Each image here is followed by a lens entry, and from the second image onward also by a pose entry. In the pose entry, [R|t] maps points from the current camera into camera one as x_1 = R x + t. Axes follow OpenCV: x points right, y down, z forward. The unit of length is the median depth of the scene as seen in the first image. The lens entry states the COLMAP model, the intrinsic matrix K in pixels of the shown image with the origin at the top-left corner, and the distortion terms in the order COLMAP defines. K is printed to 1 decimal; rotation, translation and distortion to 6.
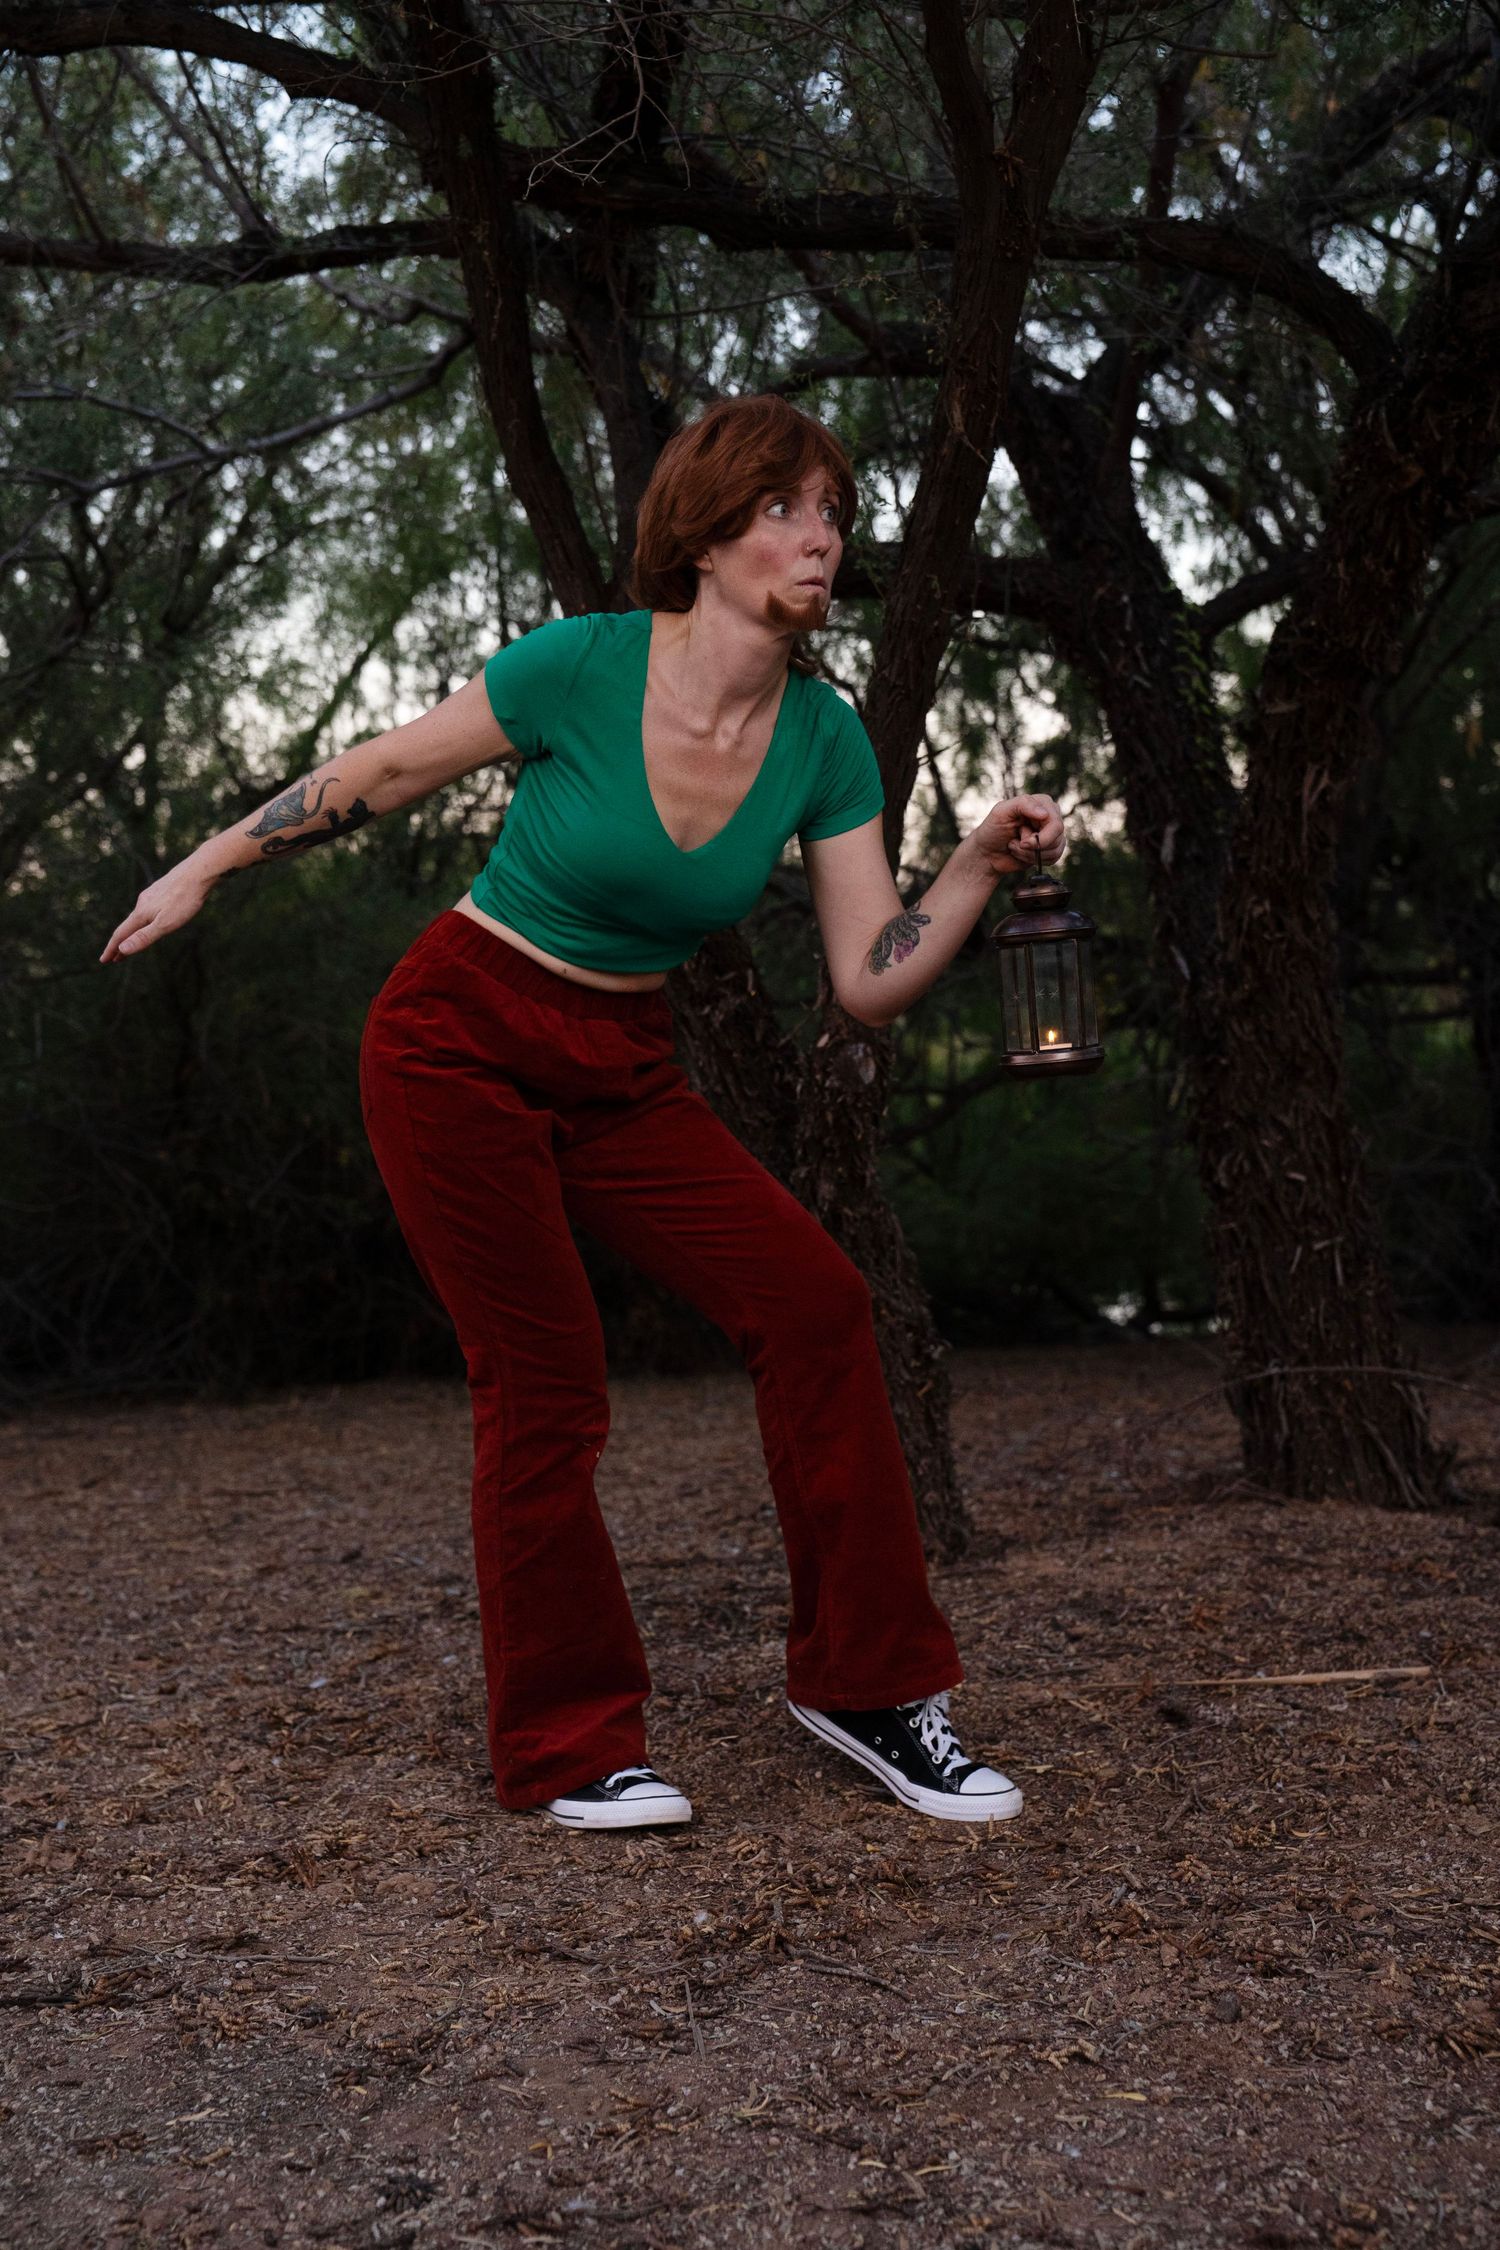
lens RADIAL K [[3113.2, 0, 750.8], [0, 3113.2, 1123.7], [0, 0, 1]] dist [0.181120, 0.000000]
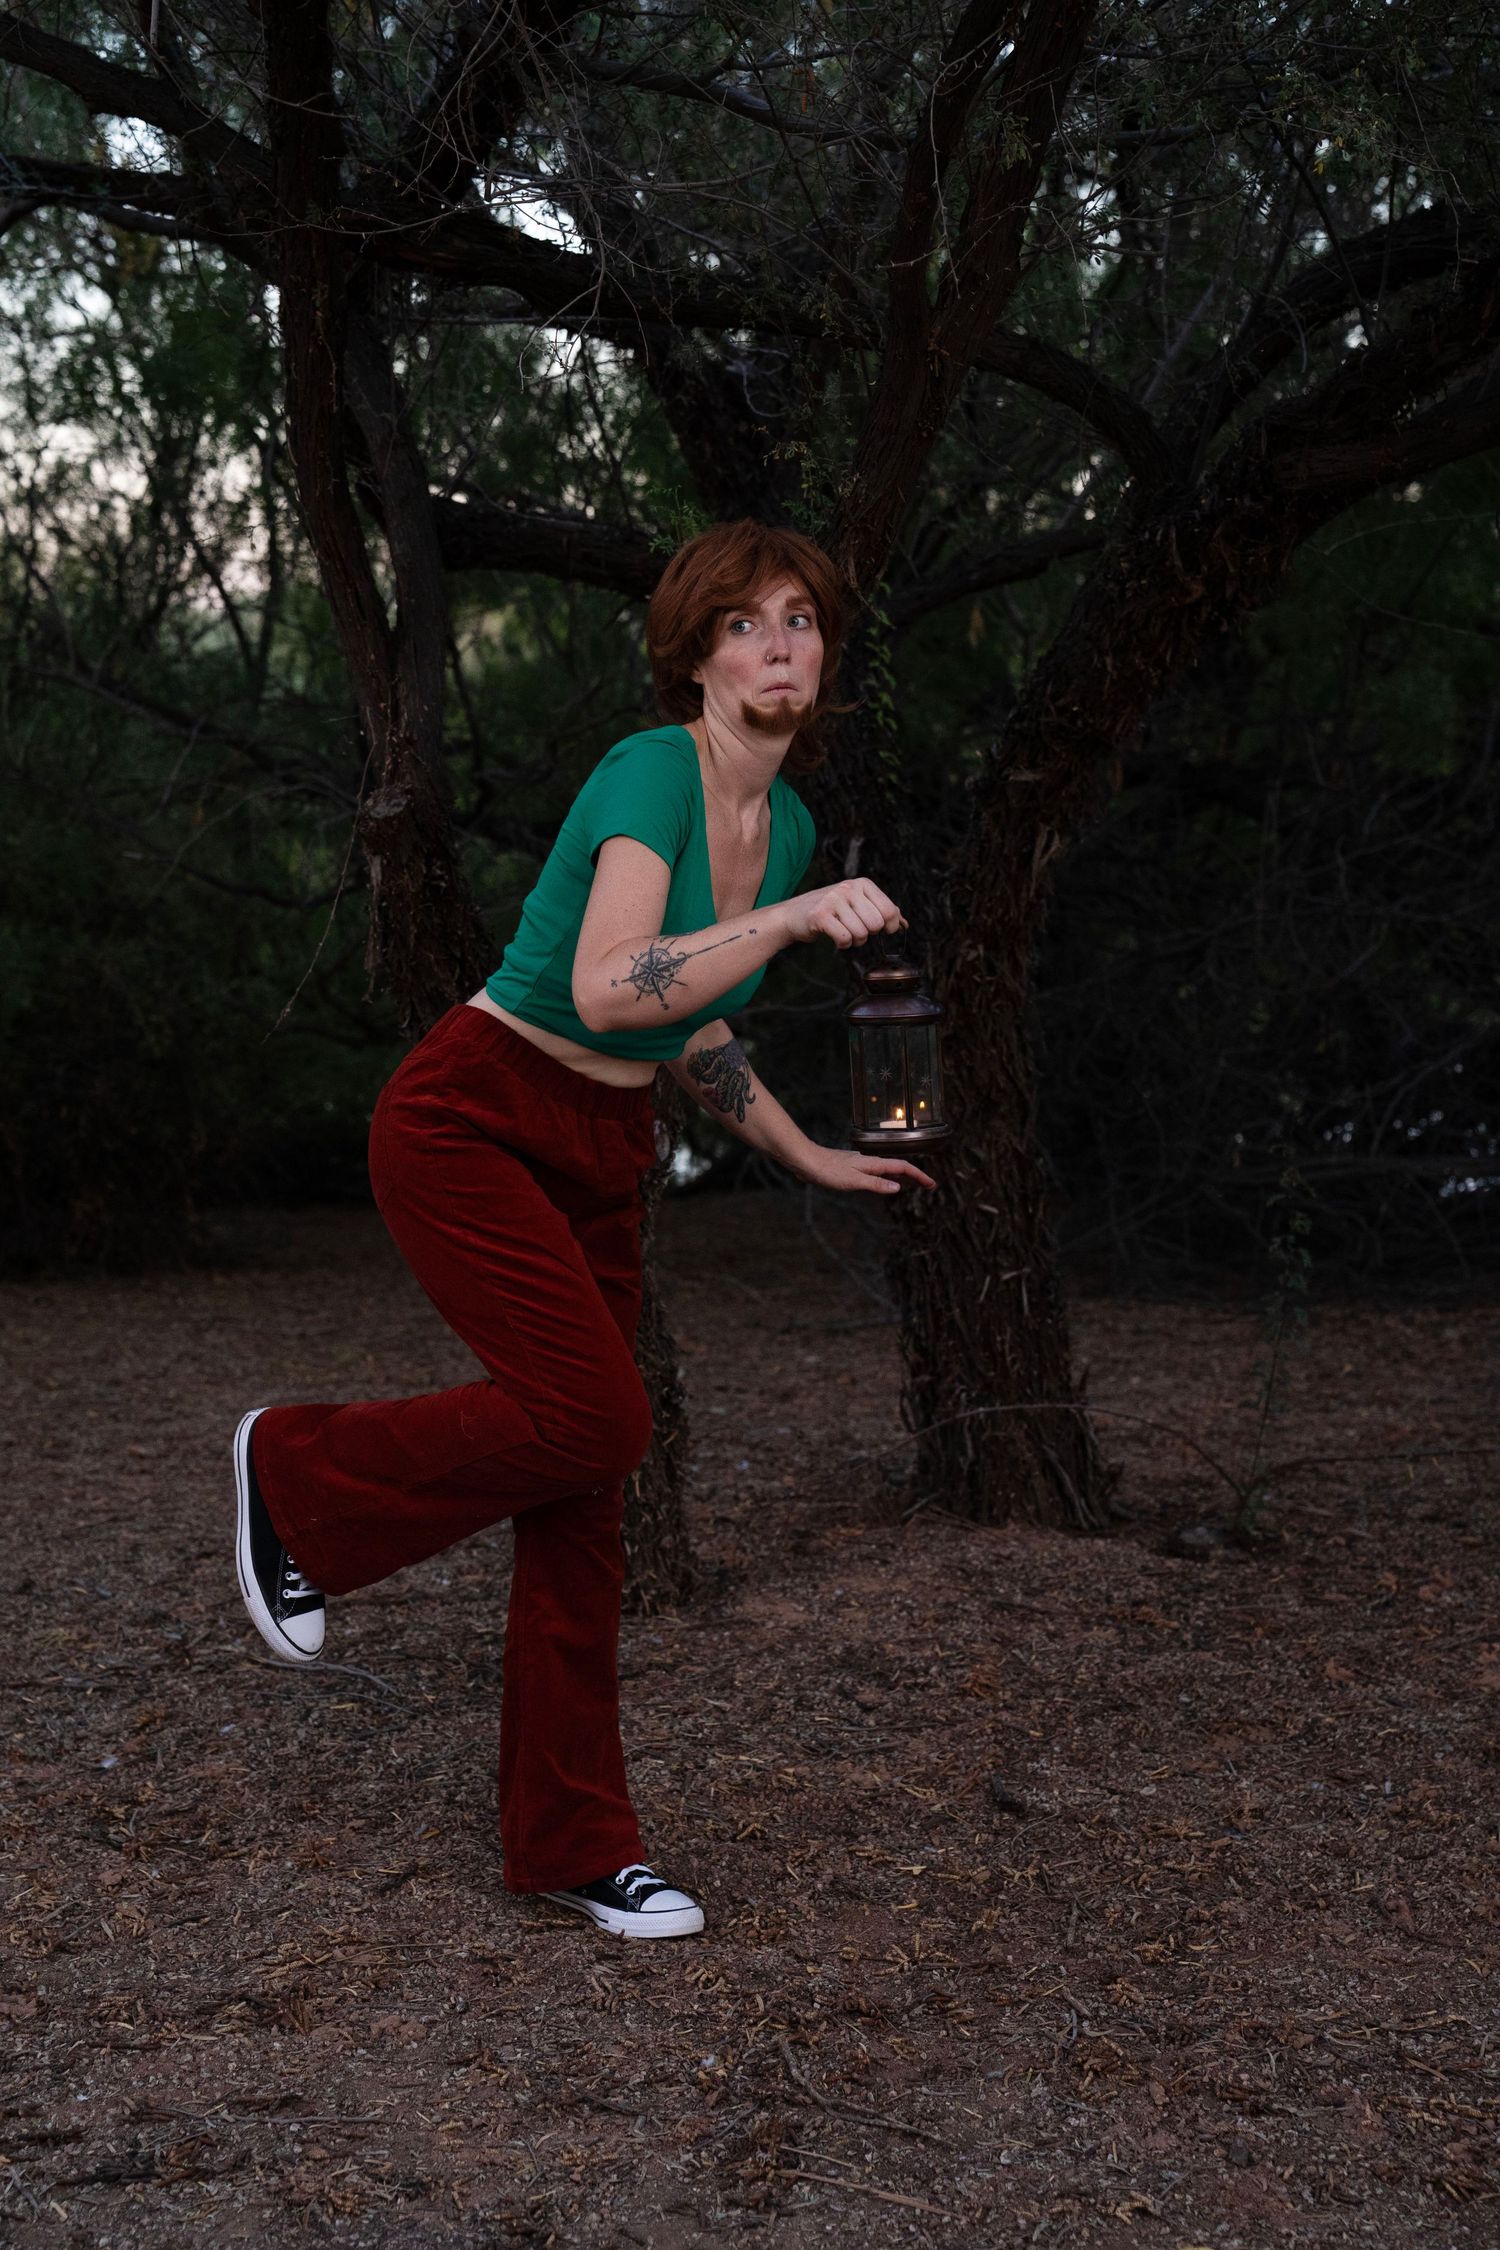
lens RADIAL K [[3506.9, 0, 749.3], [0, 3506.9, 1126.6], [0, 0, 1]] dist [0.259056, 0.000000]
pose [[0.973061, 0.019122, 0.229754, -0.233679], [-0.036967, 0.996601, 0.073617, -0.128239], [-0.227565, -0.080127, 0.970461, -0.137559]]
